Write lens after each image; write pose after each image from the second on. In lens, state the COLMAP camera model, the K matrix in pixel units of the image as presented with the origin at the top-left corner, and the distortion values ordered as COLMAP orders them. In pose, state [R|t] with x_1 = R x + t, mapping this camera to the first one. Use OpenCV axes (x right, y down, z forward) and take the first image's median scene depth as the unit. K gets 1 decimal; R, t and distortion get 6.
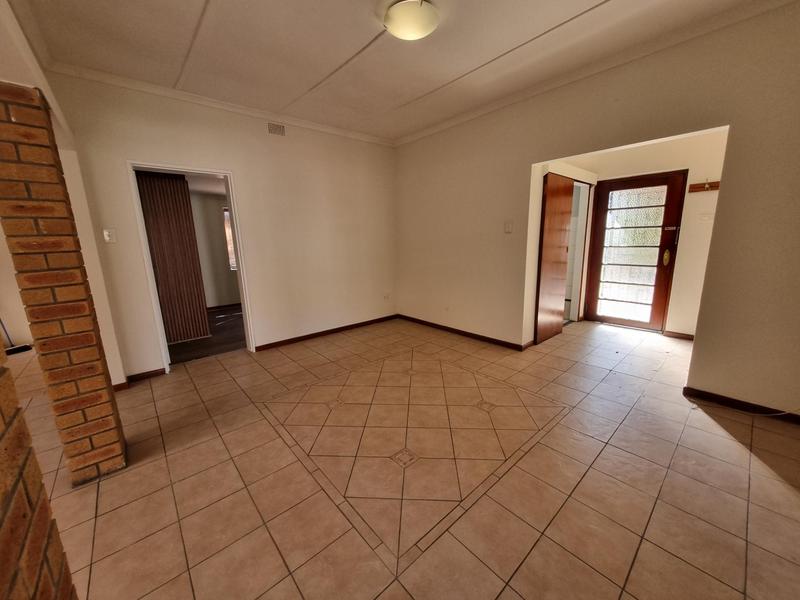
lens RADIAL K [[311.0, 0, 400.6], [0, 311.0, 300.2], [0, 0, 1]] dist [0.006571, -0.001571]
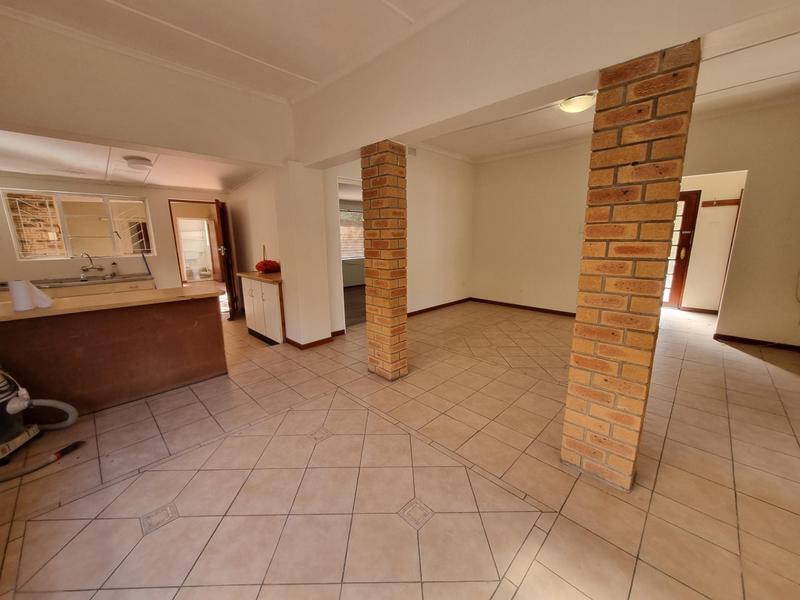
lens RADIAL K [[311.0, 0, 400.6], [0, 311.0, 300.6], [0, 0, 1]] dist [0.006571, -0.001571]
pose [[0.997238, 0.003163, 0.074200, -0.645865], [-0.003264, 0.999994, 0.001233, 0.096269], [-0.074195, -0.001471, 0.997243, -0.368092]]
